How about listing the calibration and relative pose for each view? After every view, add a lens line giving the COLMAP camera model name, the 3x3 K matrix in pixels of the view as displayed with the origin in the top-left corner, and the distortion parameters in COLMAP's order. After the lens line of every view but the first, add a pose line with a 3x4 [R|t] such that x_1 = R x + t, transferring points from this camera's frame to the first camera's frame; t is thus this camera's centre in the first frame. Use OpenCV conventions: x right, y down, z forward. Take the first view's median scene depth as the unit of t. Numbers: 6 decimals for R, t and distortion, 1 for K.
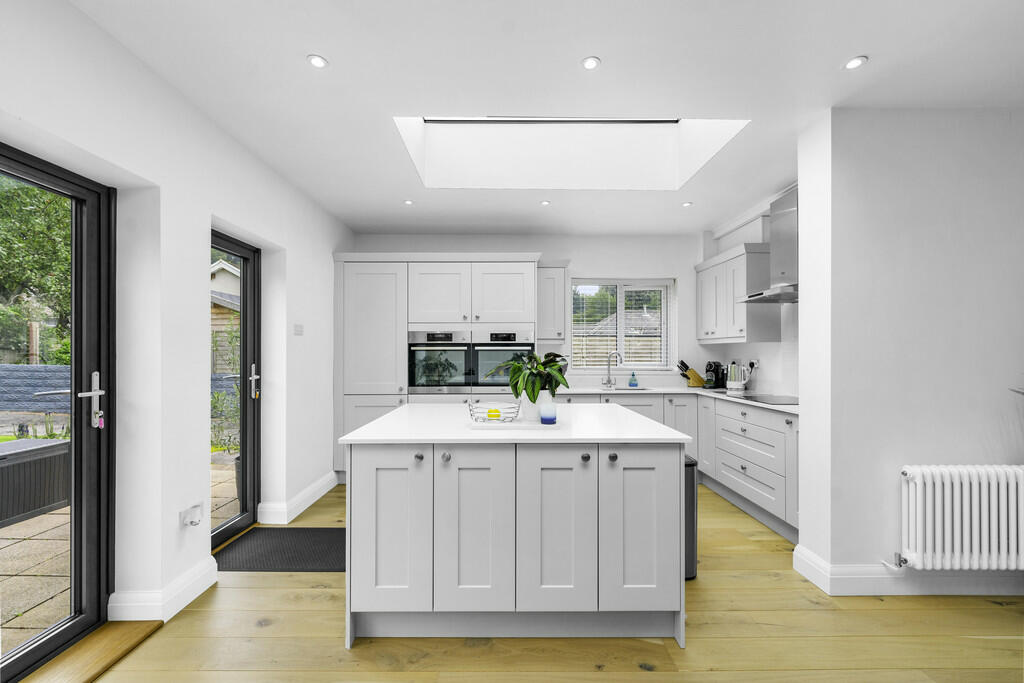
lens RADIAL K [[413.8, 0, 506.5], [0, 413.8, 350.3], [0, 0, 1]] dist [-0.000271, -0.000147]
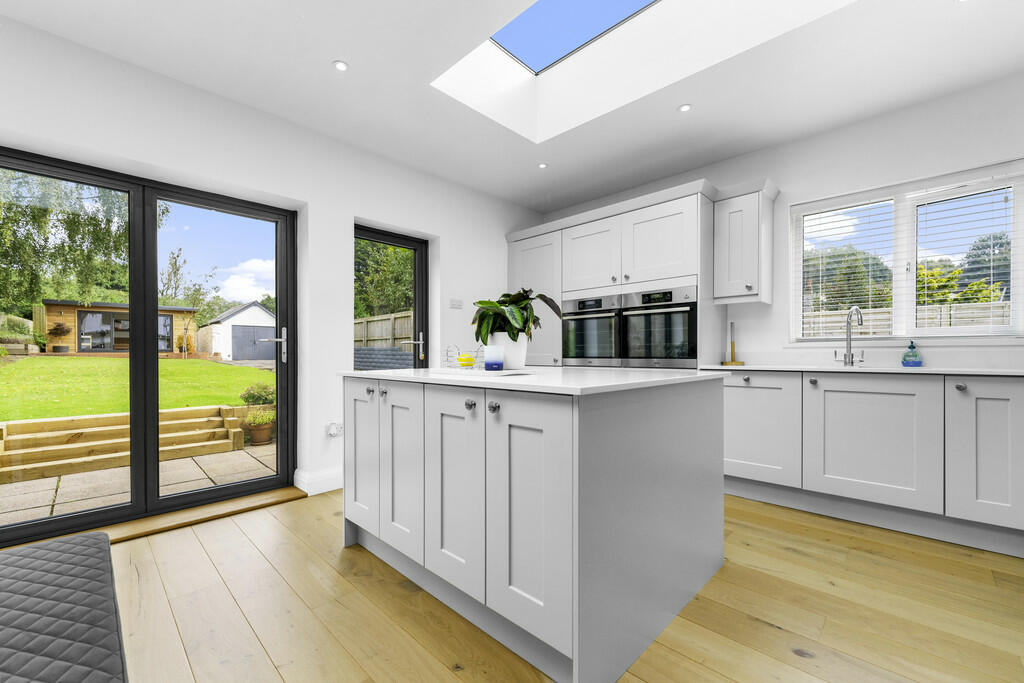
lens RADIAL K [[417.2, 0, 506.9], [0, 417.2, 355.5], [0, 0, 1]] dist [0.000224, 0.000095]
pose [[0.708593, 0.002869, -0.705611, 0.361888], [0.006924, 0.999915, 0.011019, 0.070346], [0.705583, -0.012693, 0.708513, 0.218121]]
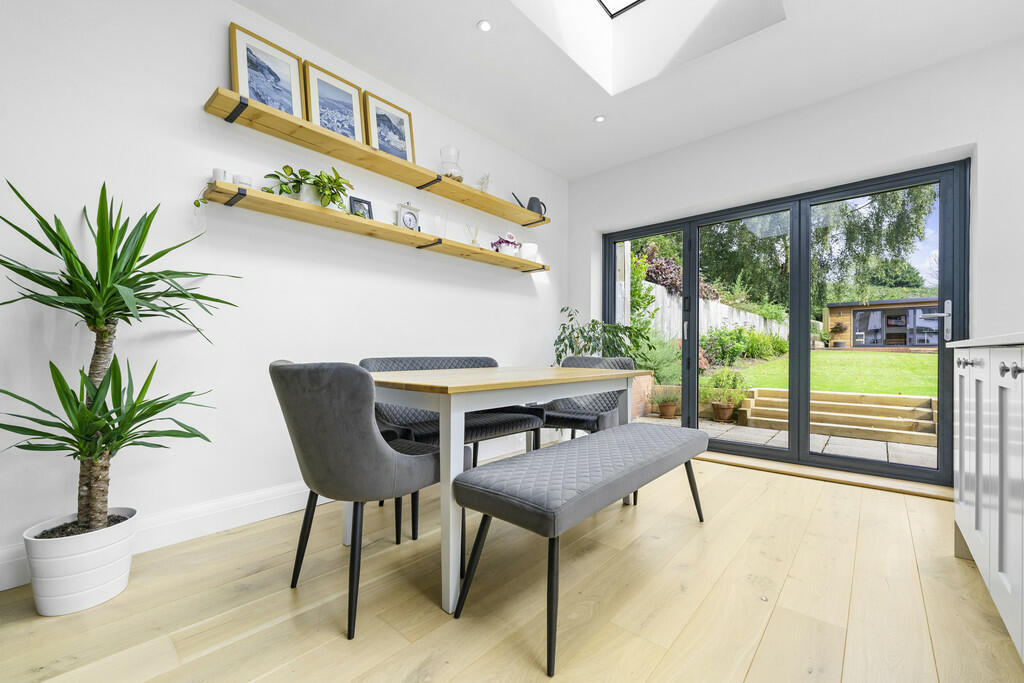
lens RADIAL K [[413.8, 0, 506.5], [0, 413.8, 350.3], [0, 0, 1]] dist [-0.000271, -0.000147]
pose [[-0.669221, -0.001804, -0.743061, 0.484085], [0.002262, 0.999987, -0.004465, 0.104905], [0.743060, -0.004669, -0.669209, 0.392292]]
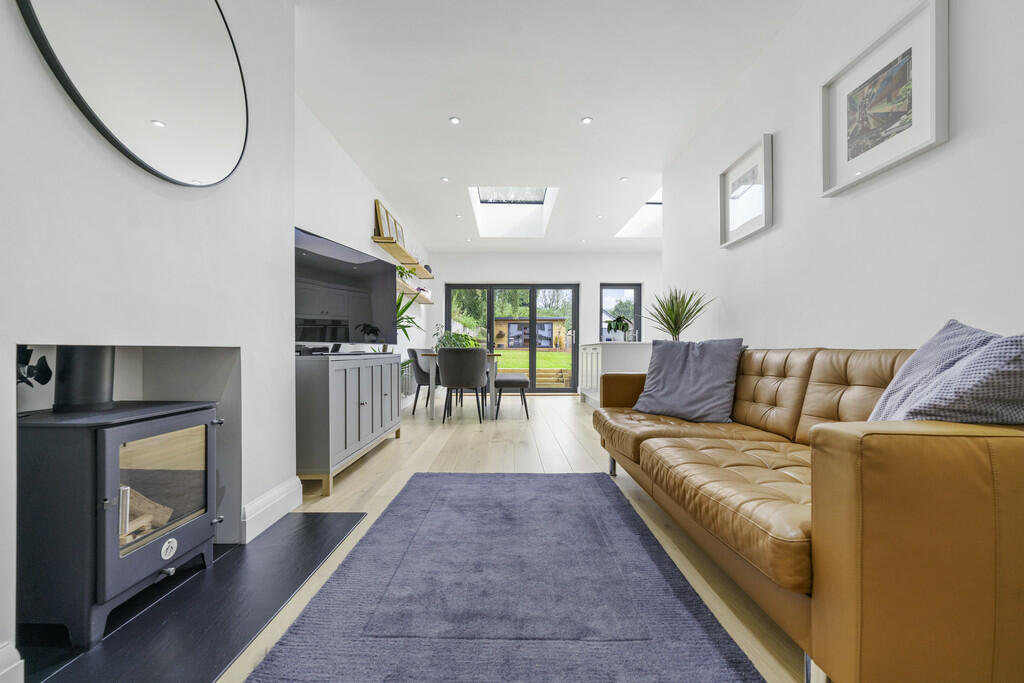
lens RADIAL K [[413.8, 0, 506.5], [0, 413.8, 350.3], [0, 0, 1]] dist [-0.000271, -0.000147]
pose [[-0.007562, -0.002780, -0.999968, 1.458381], [0.003195, 0.999991, -0.002805, 0.124476], [0.999966, -0.003216, -0.007553, 0.171654]]
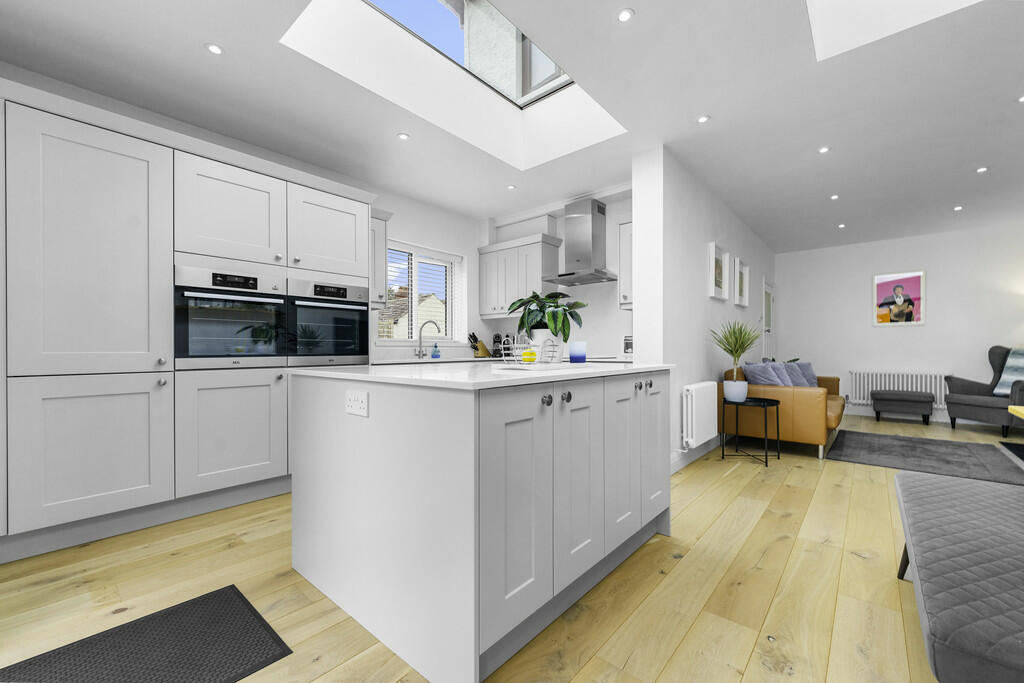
lens RADIAL K [[413.8, 0, 506.5], [0, 413.8, 350.3], [0, 0, 1]] dist [-0.000271, -0.000147]
pose [[0.662016, -0.001523, 0.749488, -0.370439], [-0.001919, 0.999991, 0.003726, 0.074025], [-0.749487, -0.003905, 0.662007, 0.249609]]
